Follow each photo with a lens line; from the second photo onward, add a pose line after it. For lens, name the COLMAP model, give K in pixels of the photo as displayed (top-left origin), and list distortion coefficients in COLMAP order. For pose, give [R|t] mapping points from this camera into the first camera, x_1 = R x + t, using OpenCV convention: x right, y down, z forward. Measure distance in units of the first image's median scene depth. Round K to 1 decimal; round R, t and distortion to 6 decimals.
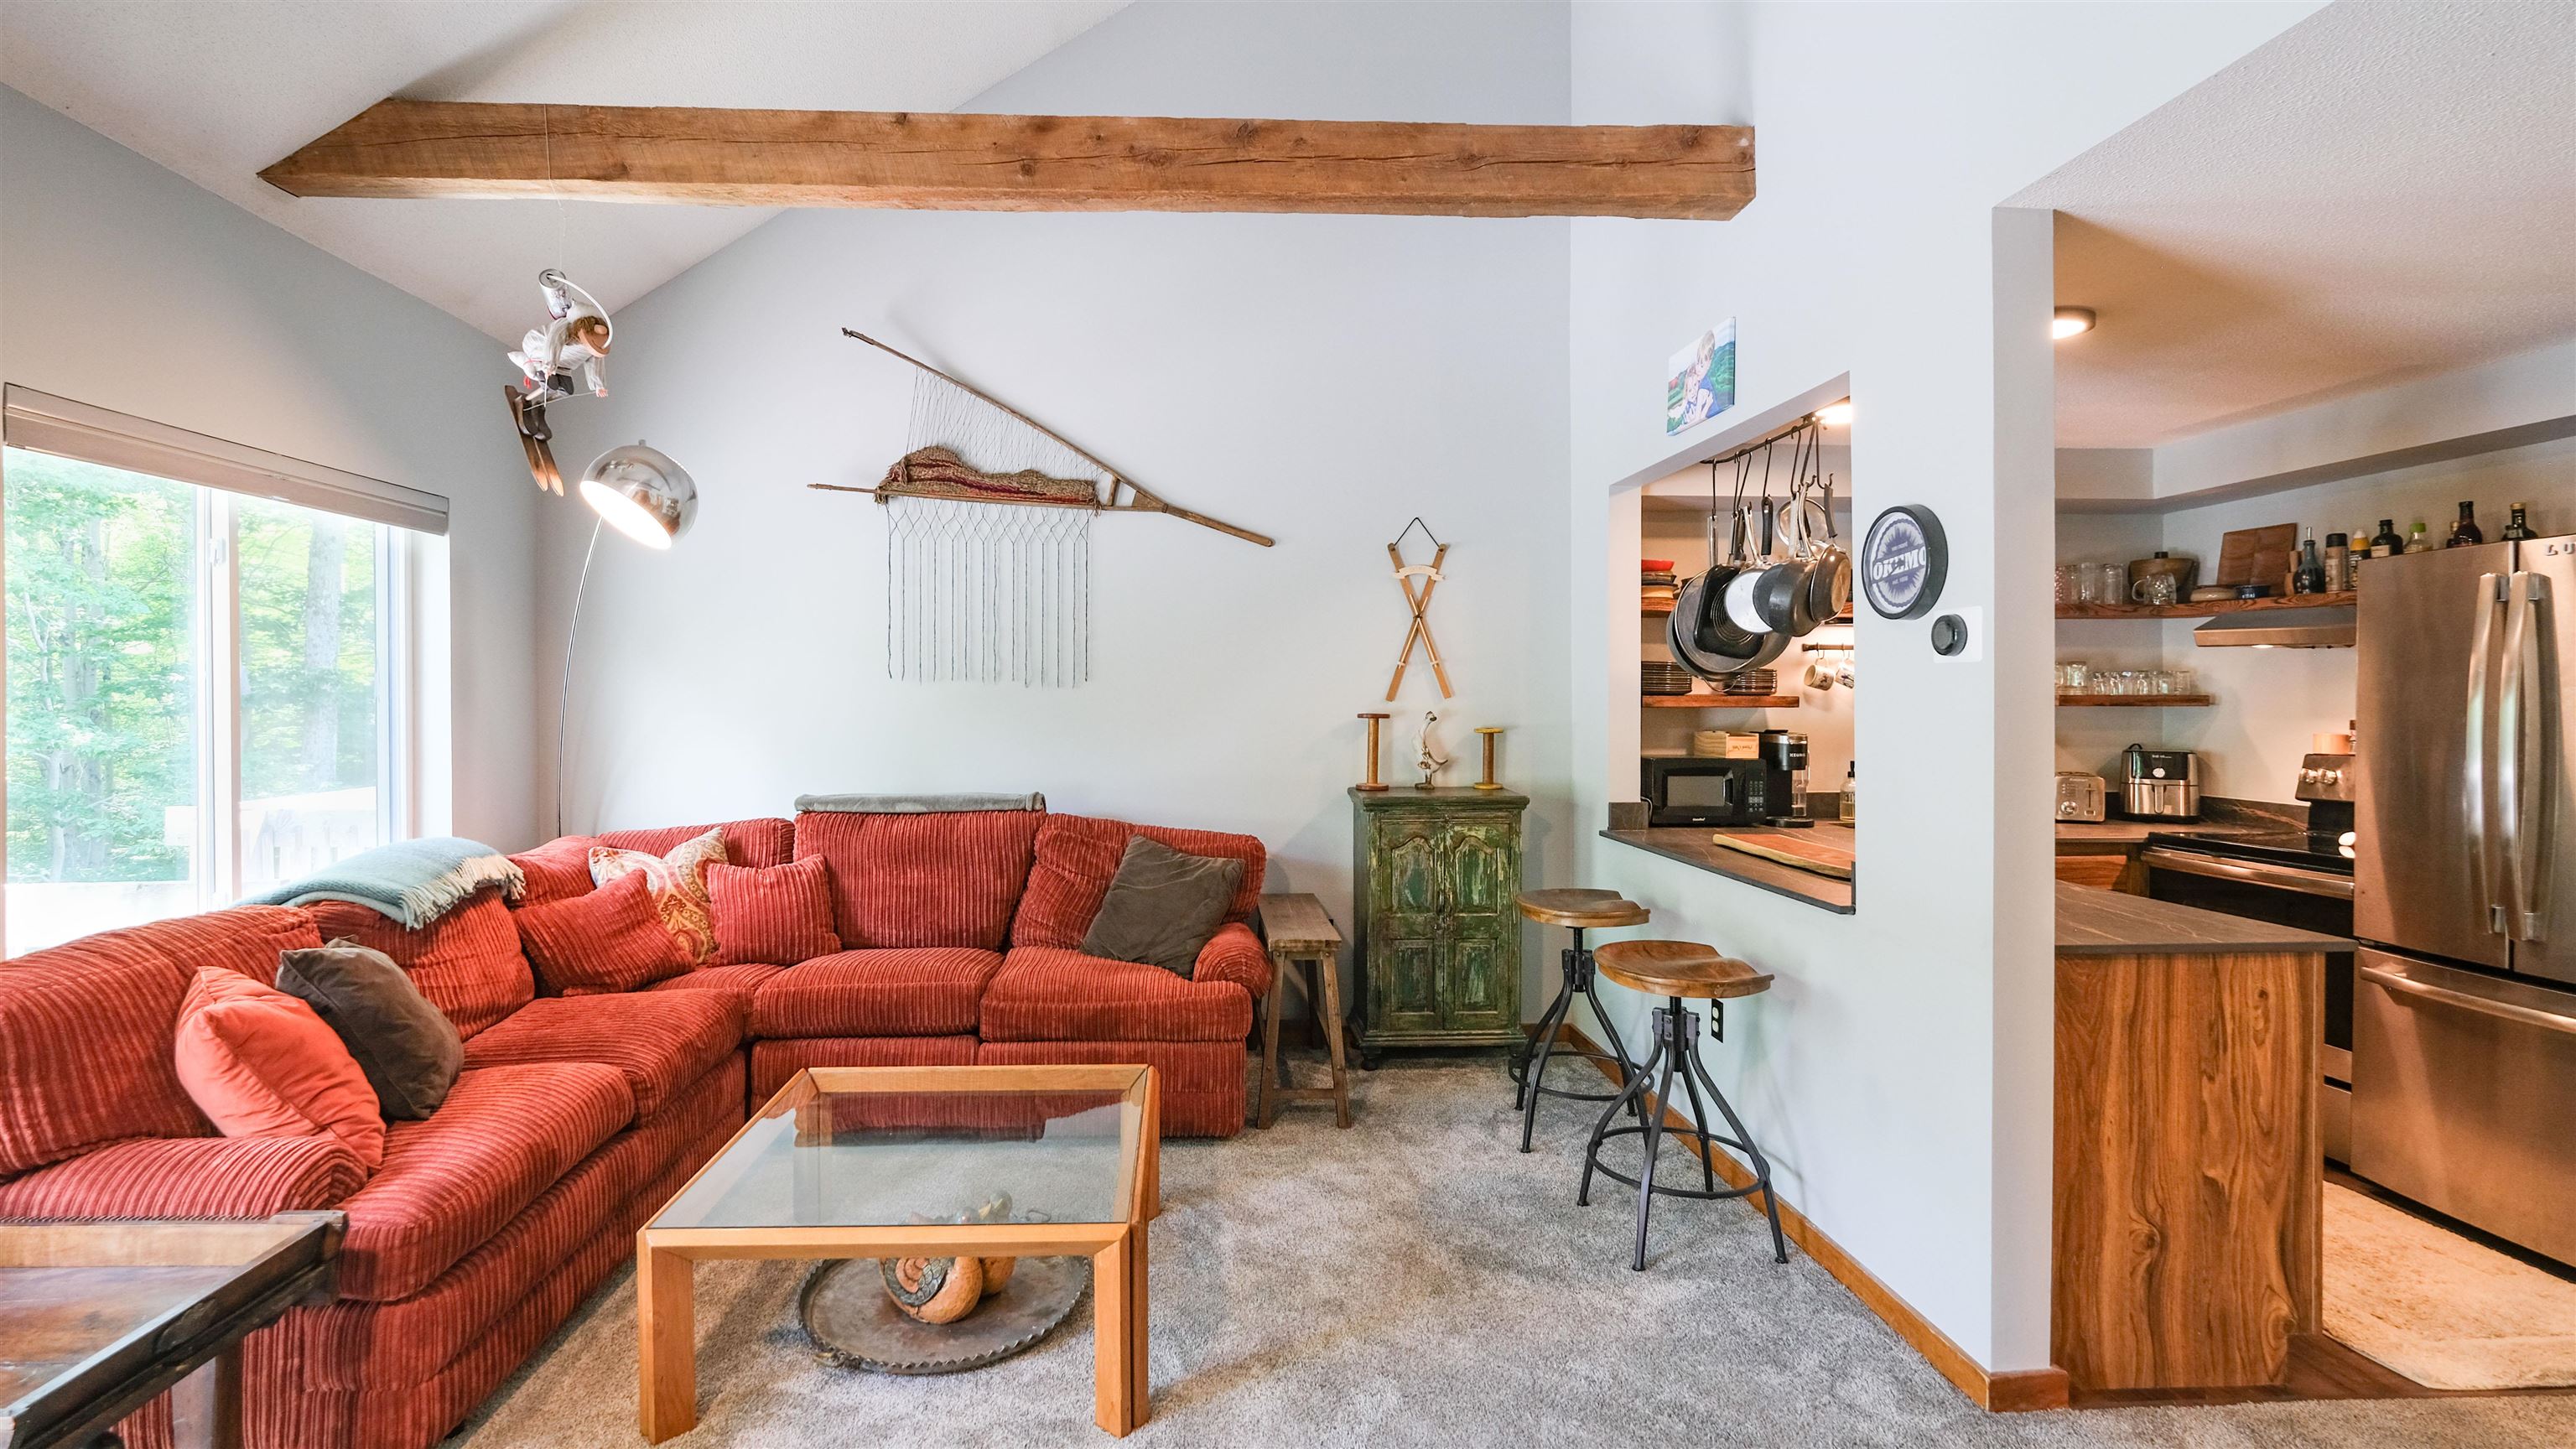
lens RADIAL K [[1145.5, 0, 1283.1], [0, 1145.5, 708.5], [0, 0, 1]] dist [-0.002202, -0.000506]
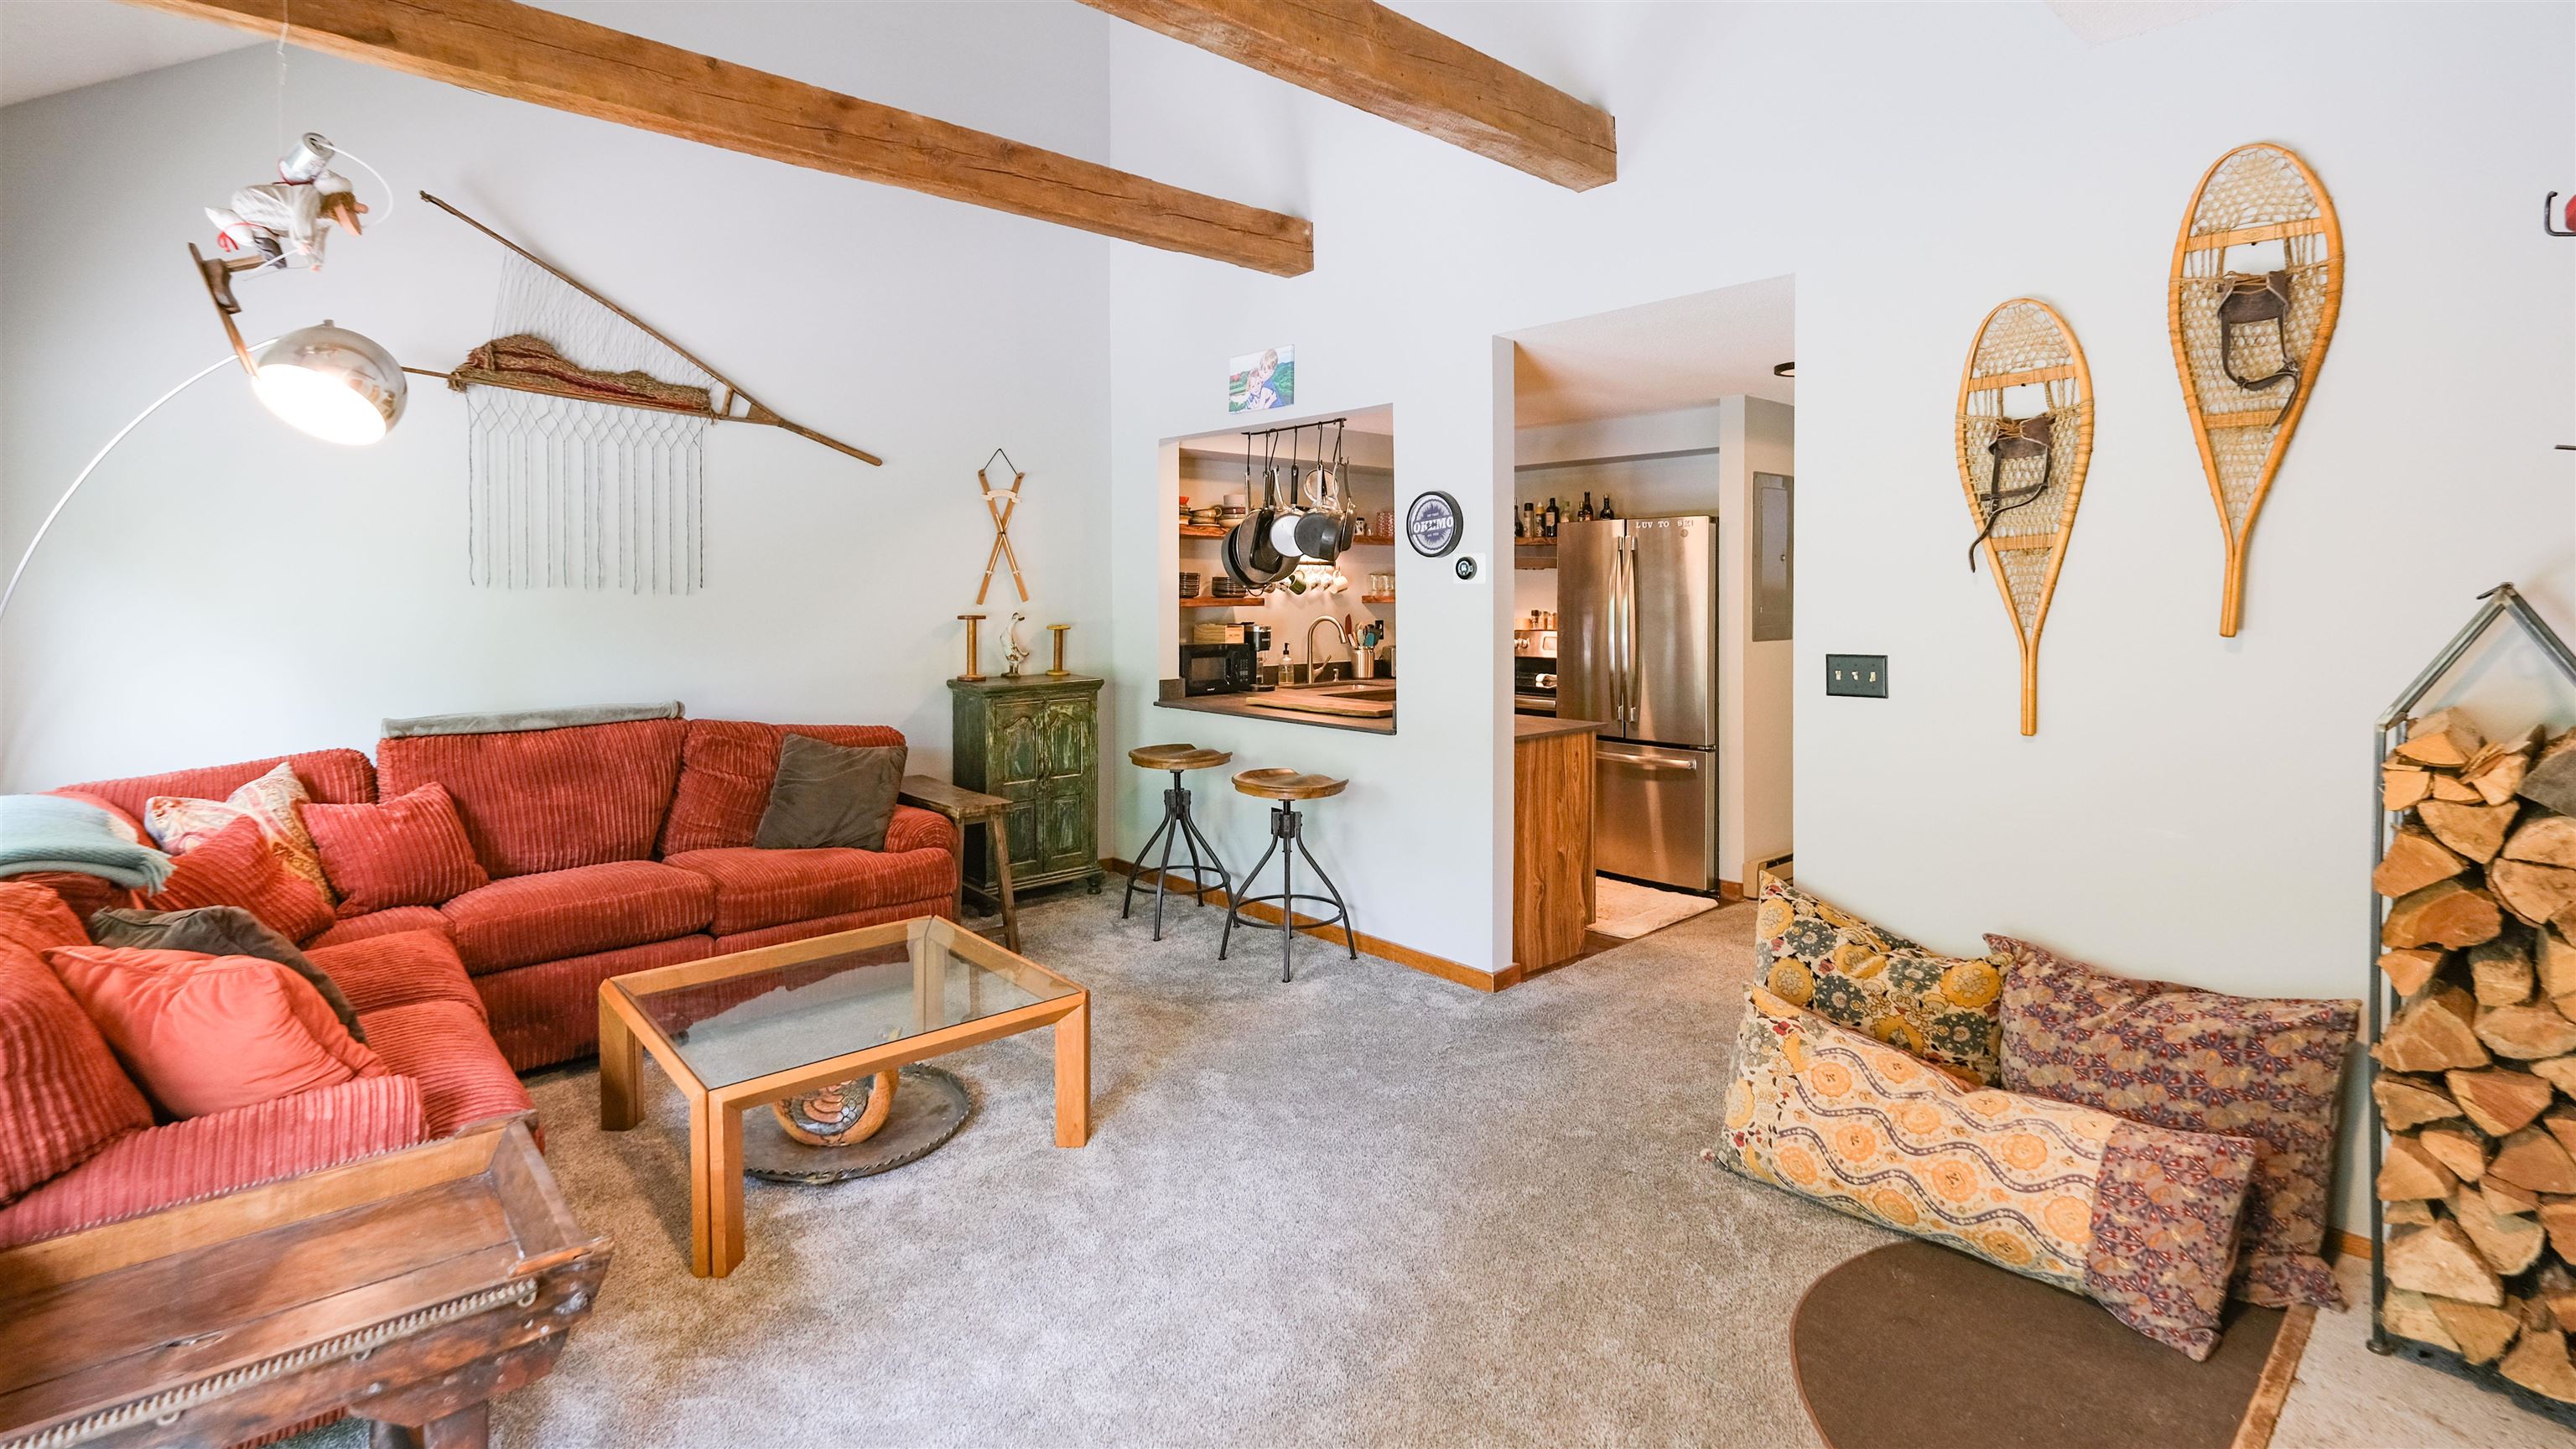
lens RADIAL K [[1156.0, 0, 1290.0], [0, 1156.0, 613.8], [0, 0, 1]] dist [-0.001427, -0.000456]
pose [[0.774108, -0.015377, 0.632867, -0.449517], [0.007766, 0.999860, 0.014796, -0.012925], [-0.633006, -0.006539, 0.774120, -0.125812]]
